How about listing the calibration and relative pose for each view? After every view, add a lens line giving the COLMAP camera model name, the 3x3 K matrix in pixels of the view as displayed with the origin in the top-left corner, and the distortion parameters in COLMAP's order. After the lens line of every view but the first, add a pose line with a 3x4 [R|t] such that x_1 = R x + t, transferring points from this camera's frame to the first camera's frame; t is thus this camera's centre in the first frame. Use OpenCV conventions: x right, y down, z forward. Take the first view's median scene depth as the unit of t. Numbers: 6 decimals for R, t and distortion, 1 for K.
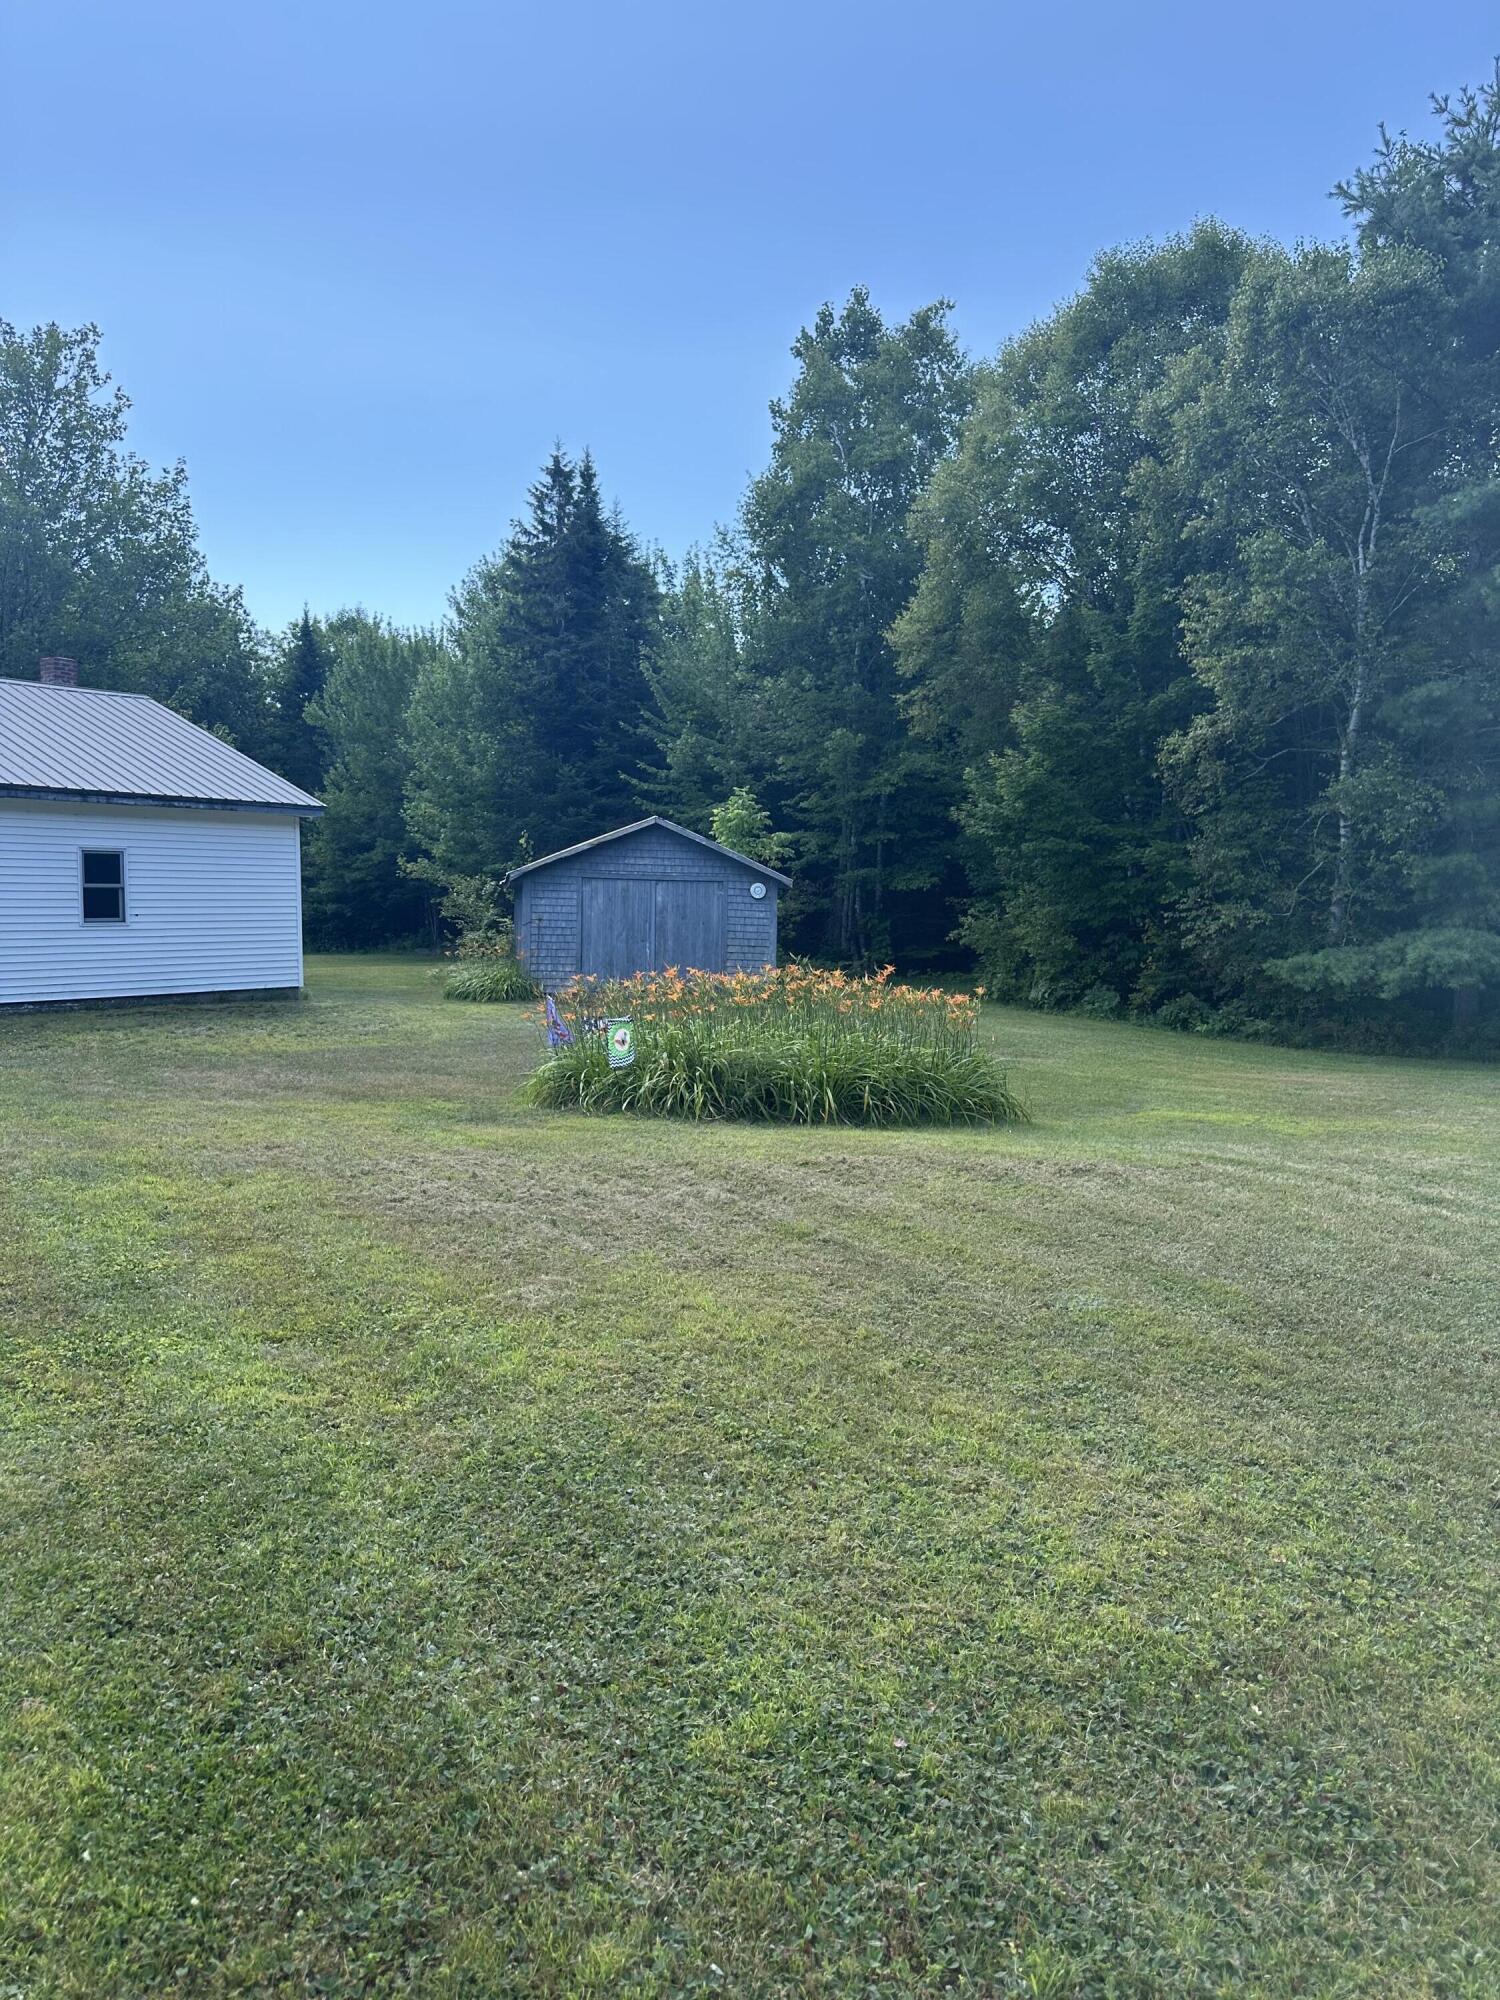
lens RADIAL K [[1389.6, 0, 753.0], [0, 1389.6, 1014.9], [0, 0, 1]] dist [0.072713, -0.056077]
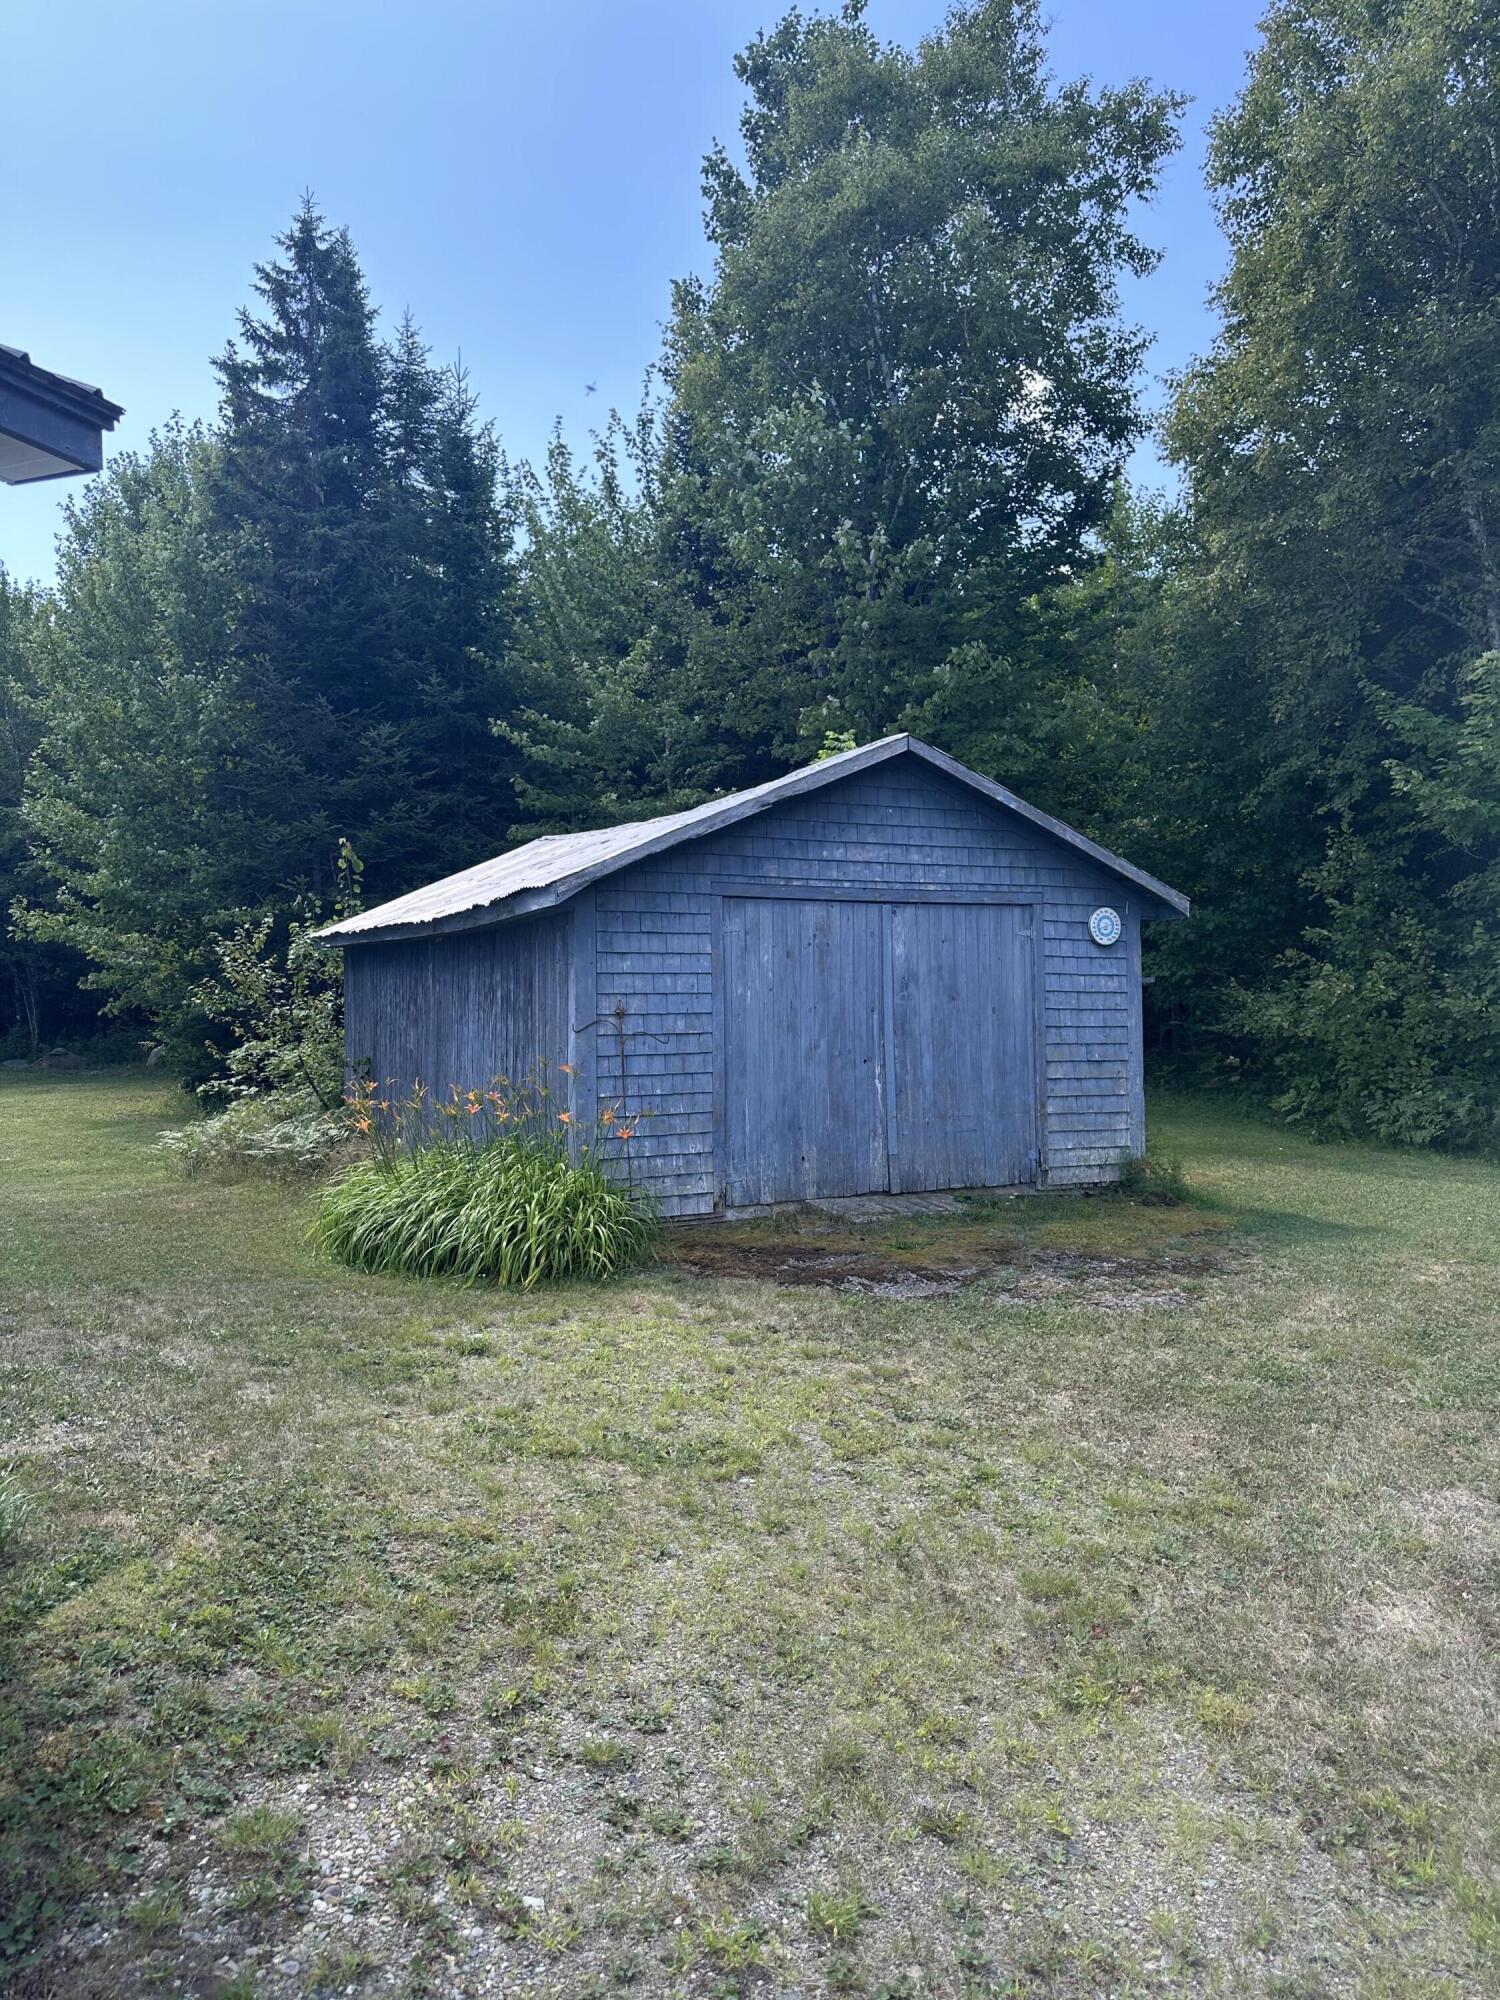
lens RADIAL K [[1394.2, 0, 750.0], [0, 1394.2, 1000.0], [0, 0, 1]] dist [0.038382, -0.039254]
pose [[0.957273, -0.029096, 0.287719, -0.221383], [0.047410, 0.997254, -0.056887, -0.049763], [-0.285274, 0.068097, 0.956024, 0.644474]]
